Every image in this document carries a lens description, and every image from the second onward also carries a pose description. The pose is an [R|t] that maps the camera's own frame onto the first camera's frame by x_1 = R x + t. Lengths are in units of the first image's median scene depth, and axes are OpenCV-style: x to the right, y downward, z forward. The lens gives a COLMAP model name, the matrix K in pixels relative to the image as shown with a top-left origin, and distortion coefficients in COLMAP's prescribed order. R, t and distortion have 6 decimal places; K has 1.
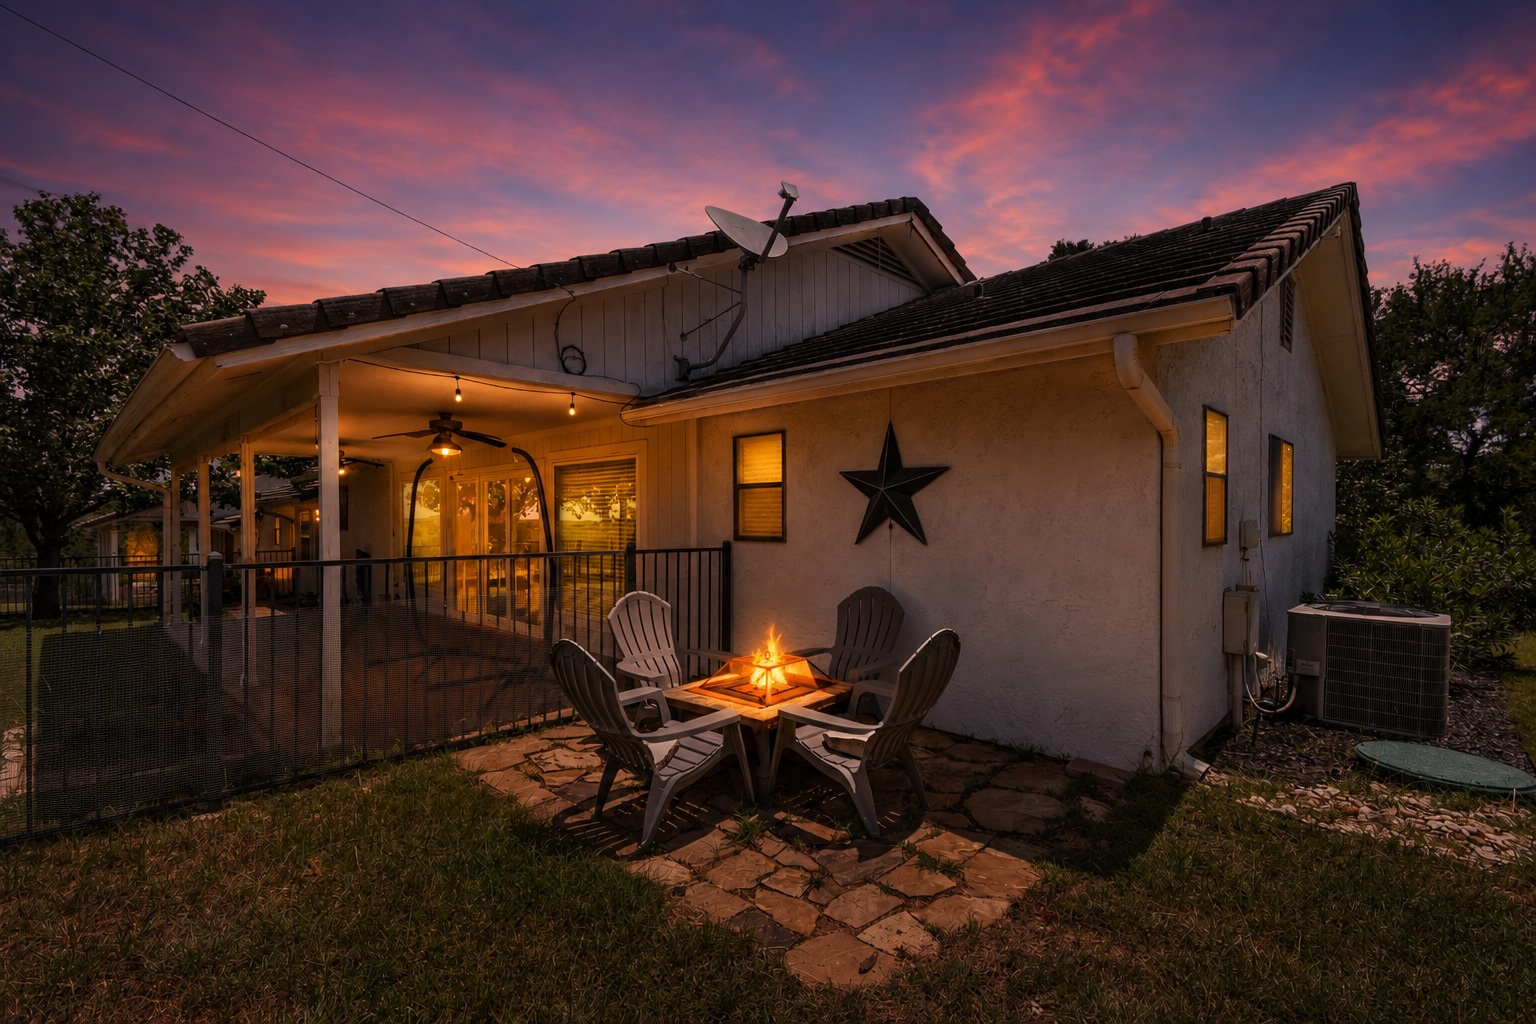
lens RADIAL K [[676.4, 0, 768.0], [0, 676.4, 512.0], [0, 0, 1]] dist [0.004493, -0.000543]
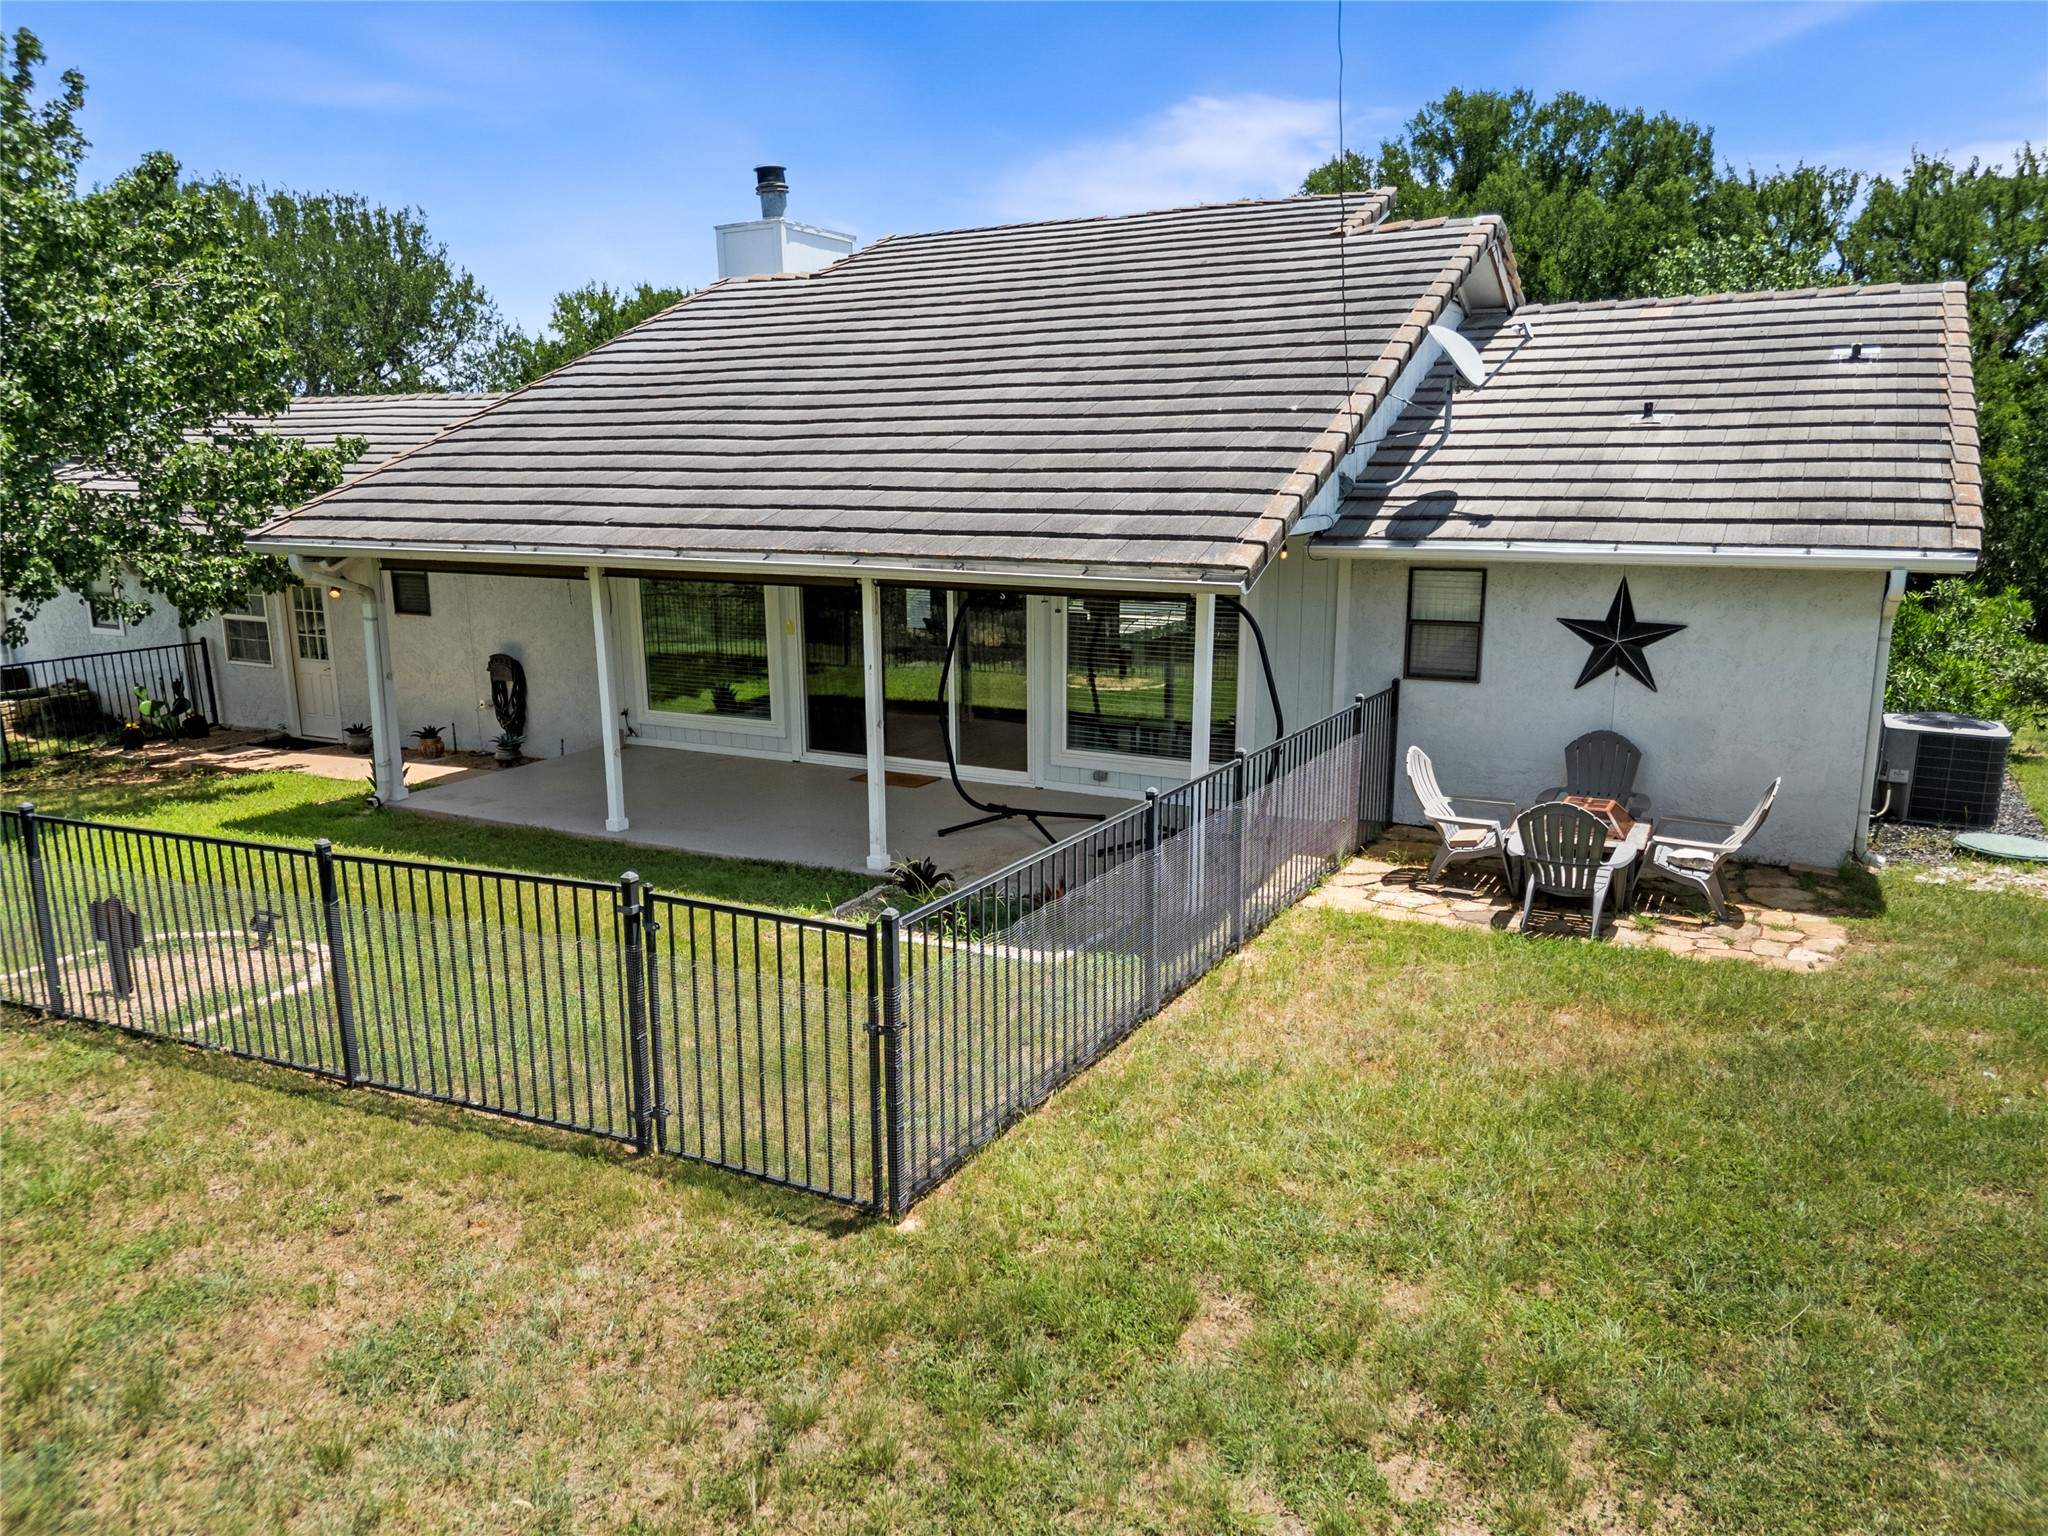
lens RADIAL K [[1412.6, 0, 1022.3], [0, 1412.6, 746.8], [0, 0, 1]] dist [0.058982, -0.062364]
pose [[0.961814, -0.055996, 0.267916, -2.367132], [0.000439, 0.979163, 0.203074, -0.575603], [-0.273704, -0.195202, 0.941797, -1.590725]]
